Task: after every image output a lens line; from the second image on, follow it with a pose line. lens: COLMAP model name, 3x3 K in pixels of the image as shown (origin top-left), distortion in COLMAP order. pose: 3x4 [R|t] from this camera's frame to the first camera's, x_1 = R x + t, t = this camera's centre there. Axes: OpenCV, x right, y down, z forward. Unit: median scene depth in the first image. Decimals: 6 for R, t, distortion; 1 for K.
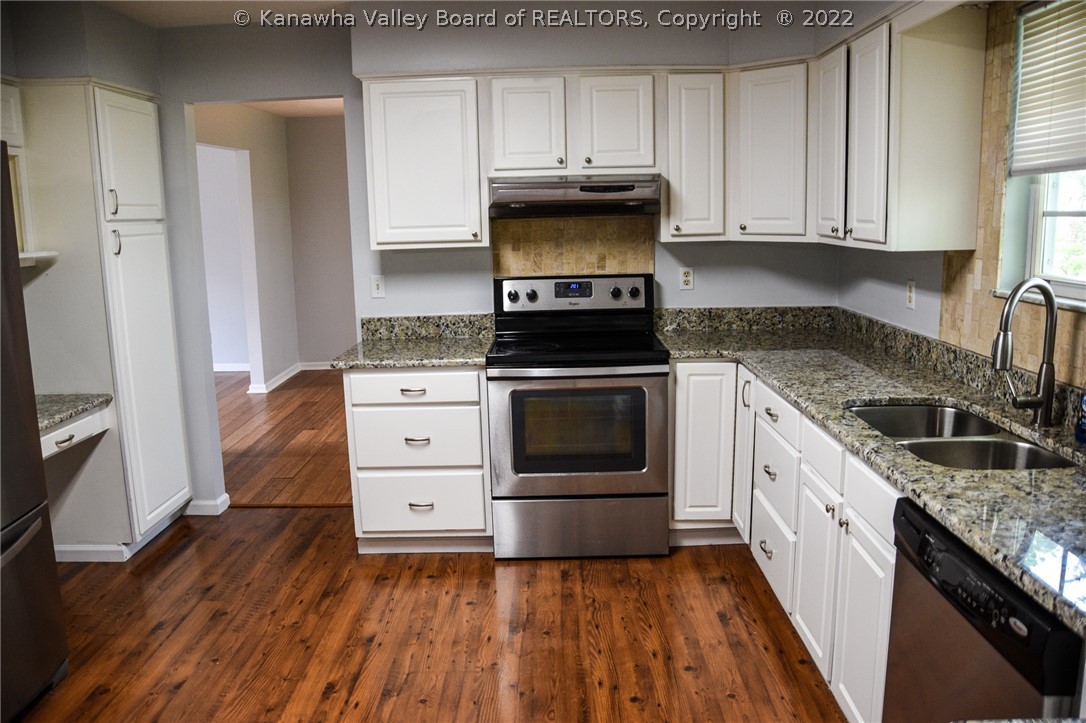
lens RADIAL K [[834.4, 0, 536.5], [0, 834.4, 365.6], [0, 0, 1]] dist [-0.155412, 0.113398]
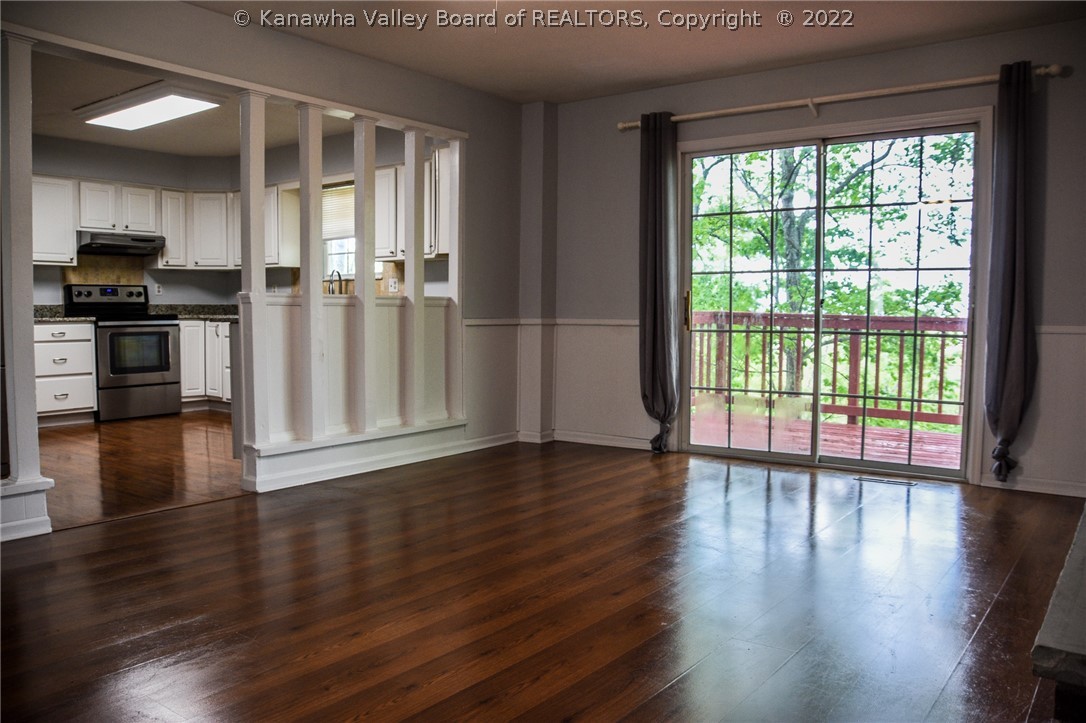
lens RADIAL K [[834.4, 0, 536.5], [0, 834.4, 365.6], [0, 0, 1]] dist [-0.155412, 0.113398]
pose [[0.588879, -0.029813, 0.807671, -0.945084], [0.122741, 0.991027, -0.052911, 0.319258], [-0.798847, 0.130293, 0.587254, -0.929364]]
